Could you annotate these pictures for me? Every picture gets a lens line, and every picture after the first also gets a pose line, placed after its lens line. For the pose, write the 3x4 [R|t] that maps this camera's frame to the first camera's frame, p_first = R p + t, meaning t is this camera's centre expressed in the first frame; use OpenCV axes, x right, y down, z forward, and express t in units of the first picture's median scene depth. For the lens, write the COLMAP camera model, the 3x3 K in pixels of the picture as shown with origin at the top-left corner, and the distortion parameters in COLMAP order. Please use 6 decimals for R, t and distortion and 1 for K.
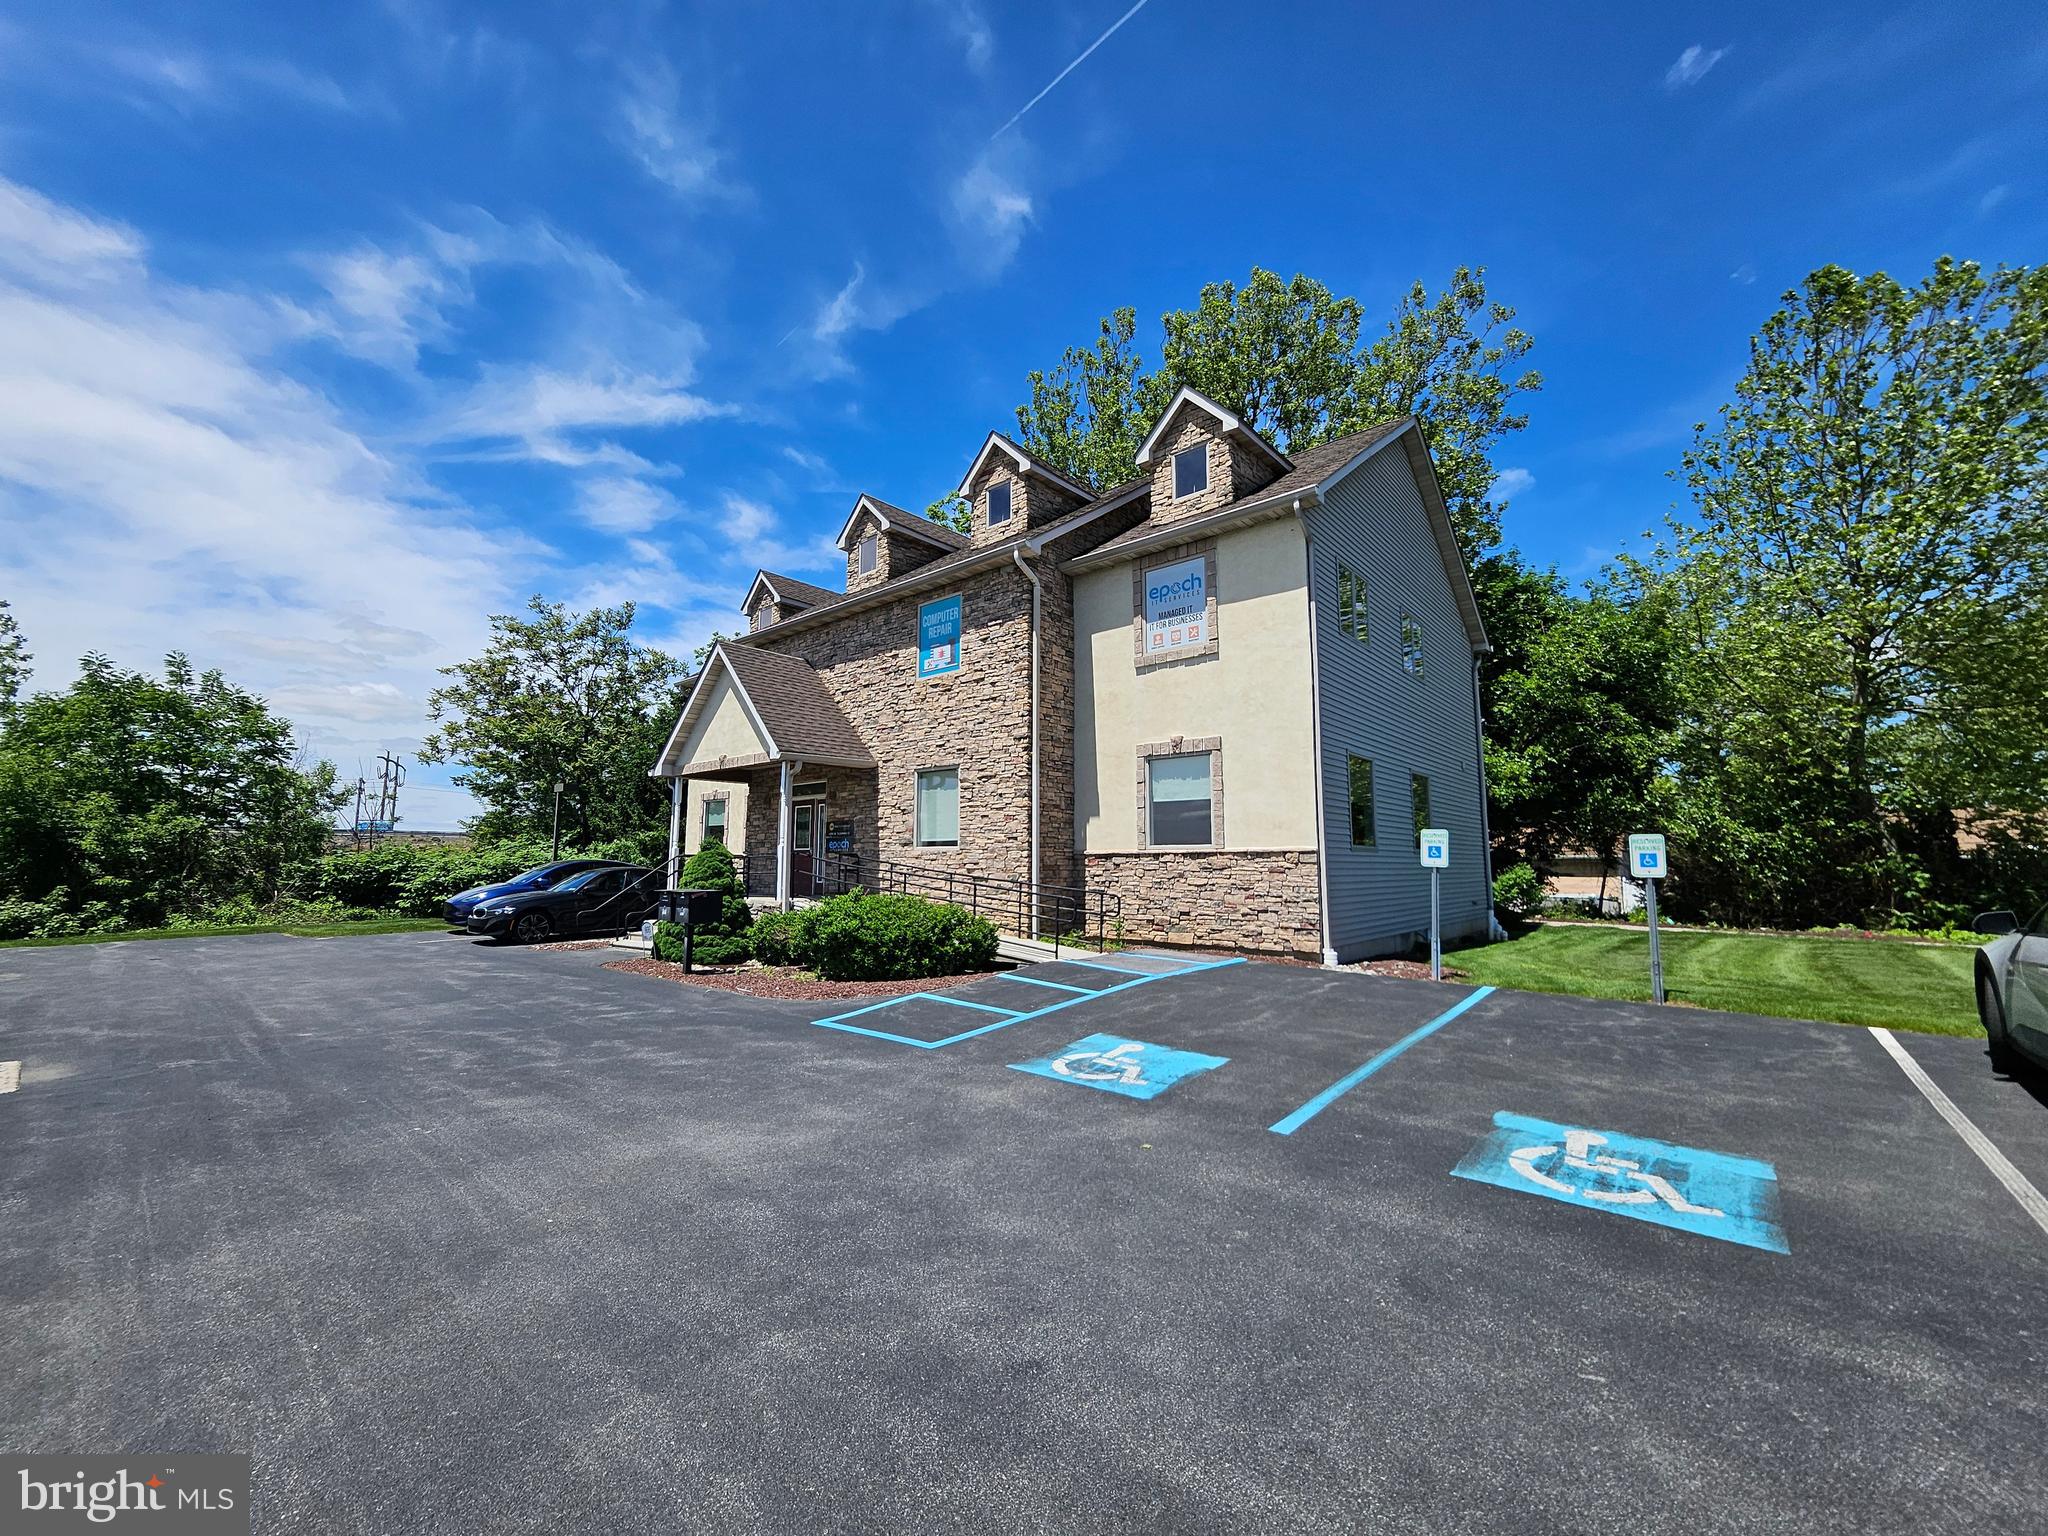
lens RADIAL K [[821.9, 0, 1000.3], [0, 821.9, 764.1], [0, 0, 1]] dist [0.000937, 0.000023]
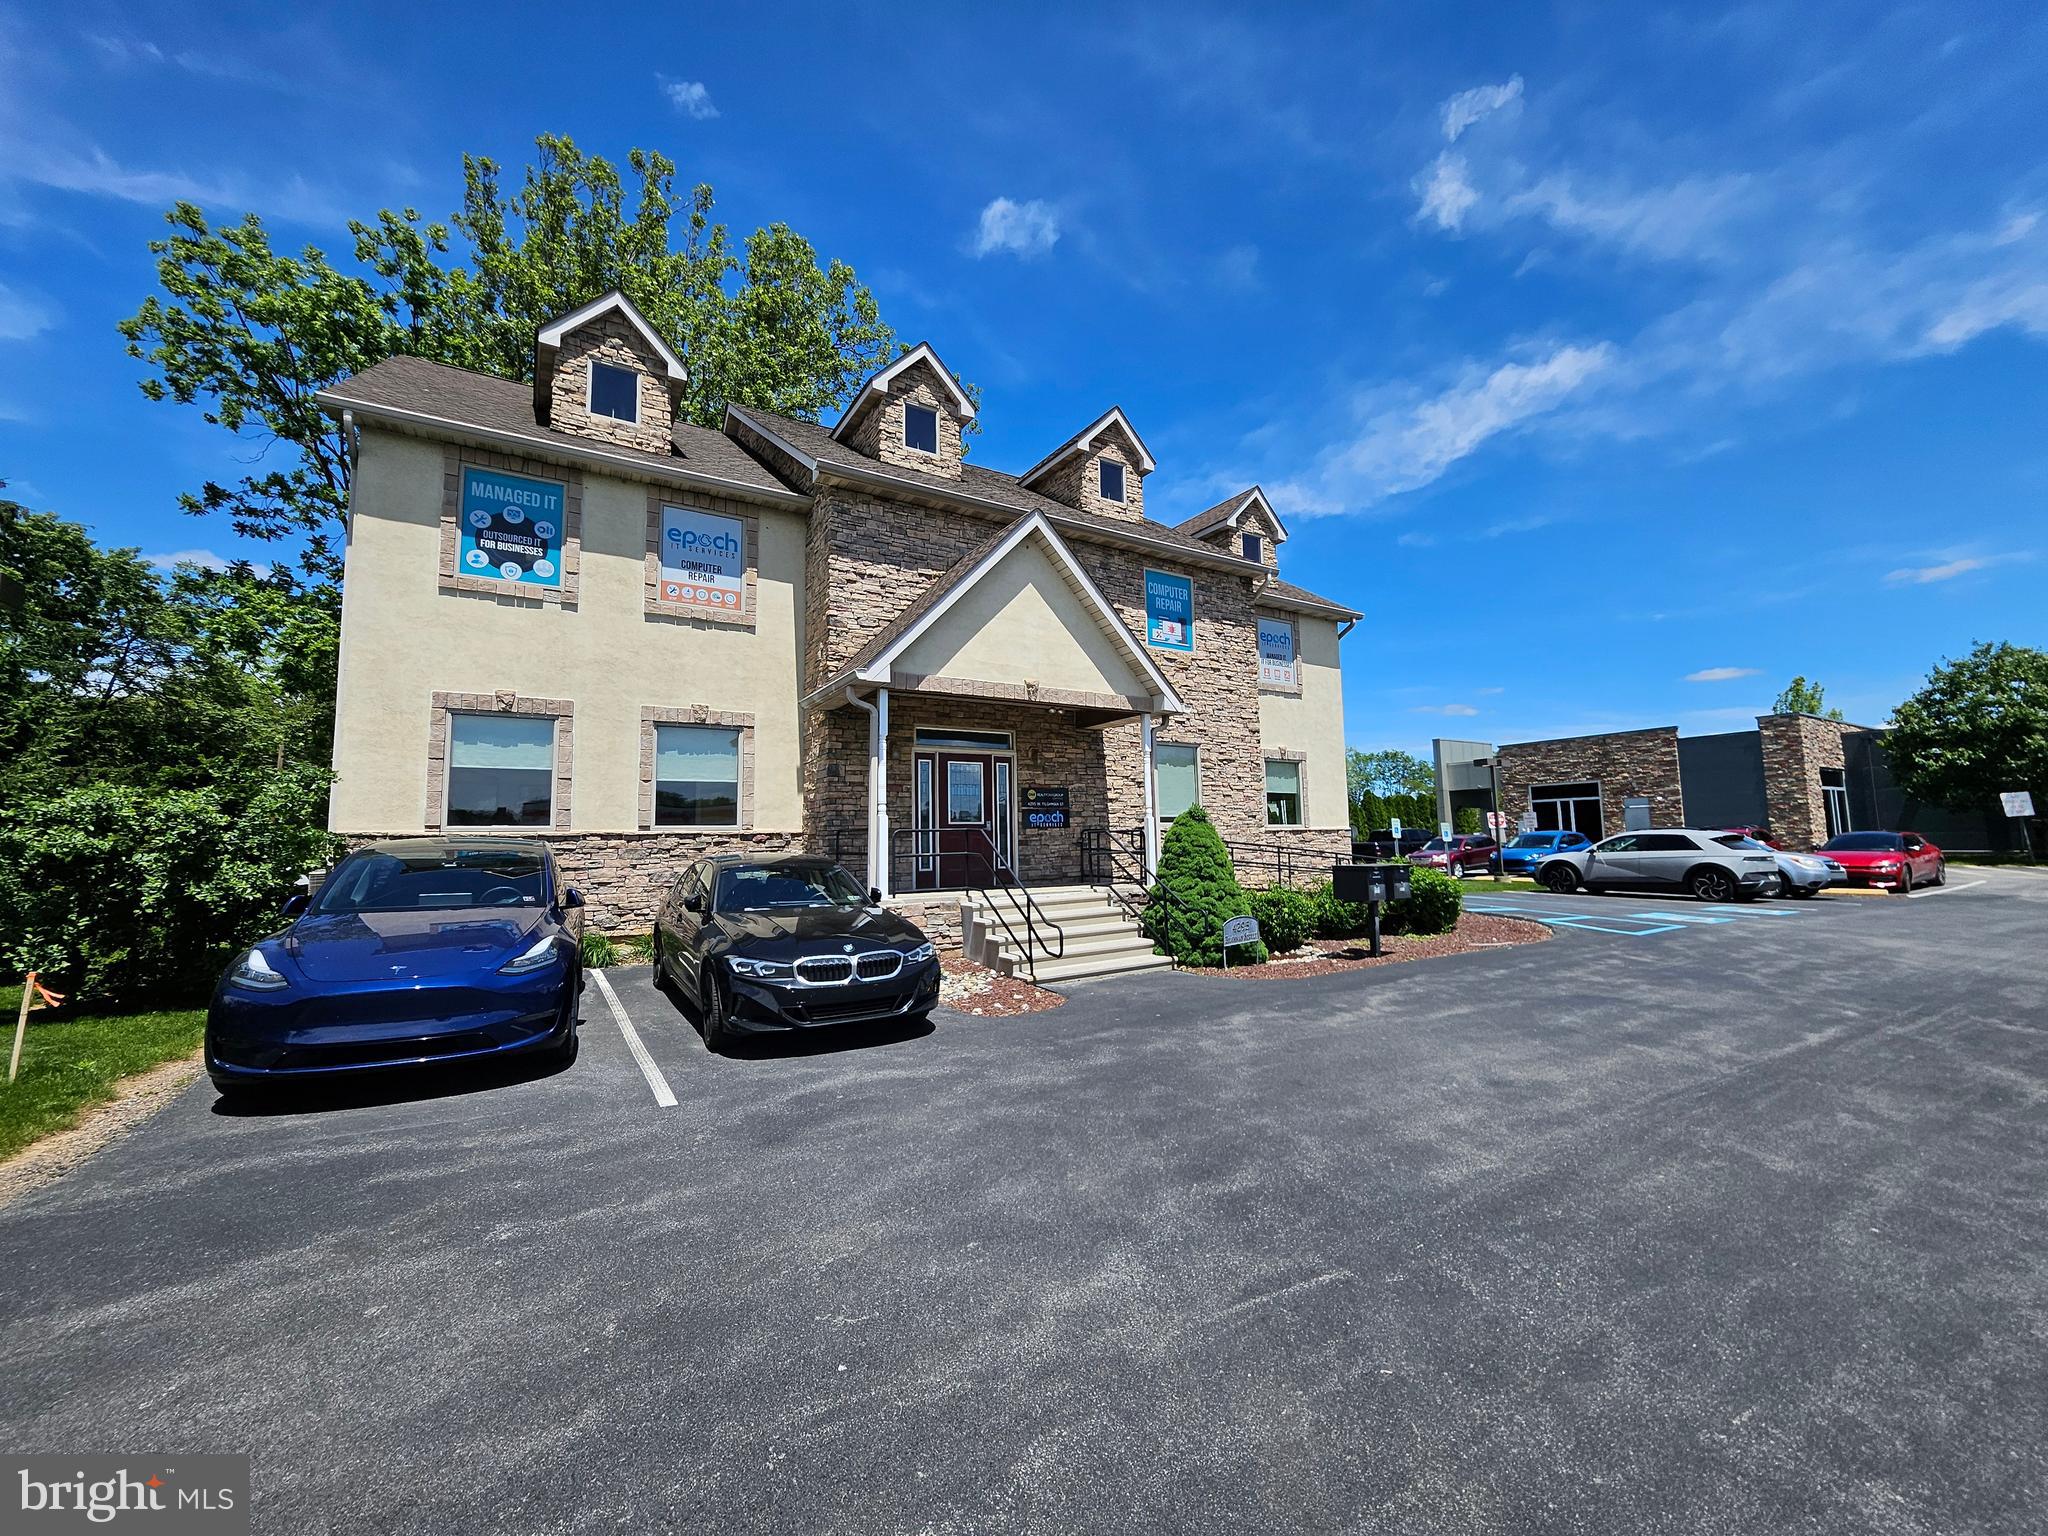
lens RADIAL K [[821.9, 0, 1000.3], [0, 821.9, 764.1], [0, 0, 1]] dist [0.000937, 0.000023]
pose [[0.281694, 0.090050, 0.955269, -1.201991], [-0.096888, 0.993167, -0.065052, 0.127137], [-0.954600, -0.074229, 0.288494, 1.013261]]
